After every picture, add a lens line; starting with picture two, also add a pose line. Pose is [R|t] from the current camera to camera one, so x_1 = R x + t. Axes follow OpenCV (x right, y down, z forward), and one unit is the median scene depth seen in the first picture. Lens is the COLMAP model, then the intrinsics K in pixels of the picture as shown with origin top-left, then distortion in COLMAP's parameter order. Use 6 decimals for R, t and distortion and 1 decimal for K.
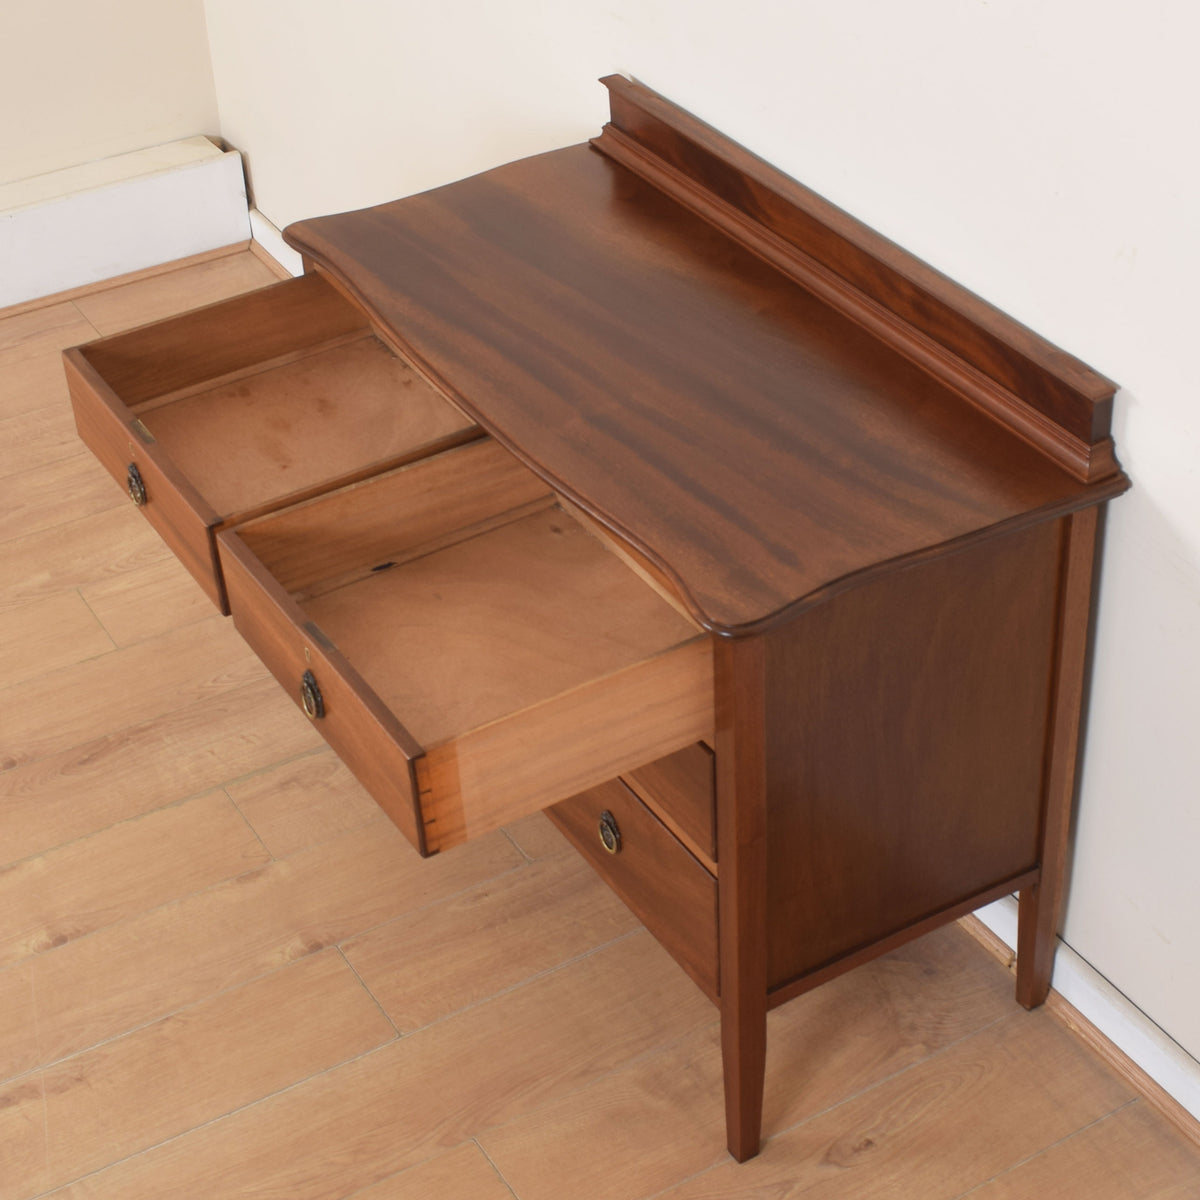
lens RADIAL K [[2374.7, 0, 725.4], [0, 2374.7, 624.8], [0, 0, 1]] dist [-0.066108, 0.000000]
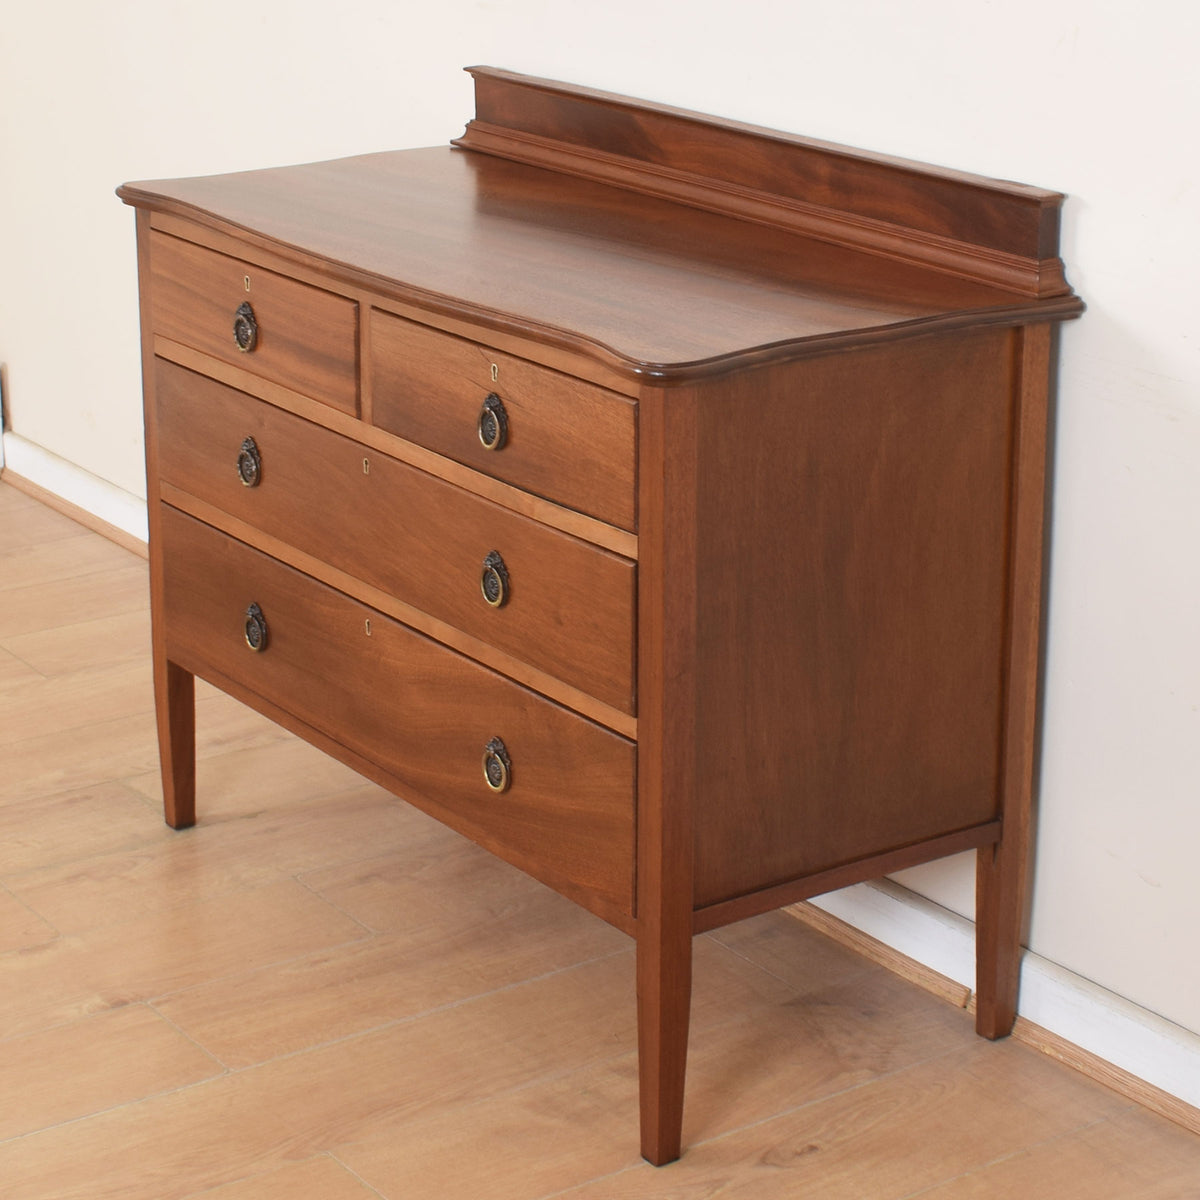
lens RADIAL K [[2963.8, 0, 601.6], [0, 2963.8, 515.5], [0, 0, 1]] dist [-0.058502, 0.000000]
pose [[0.998973, -0.000185, 0.045301, -0.057817], [0.014624, 0.947775, -0.318603, 0.332137], [-0.042876, 0.318939, 0.946805, -0.032171]]
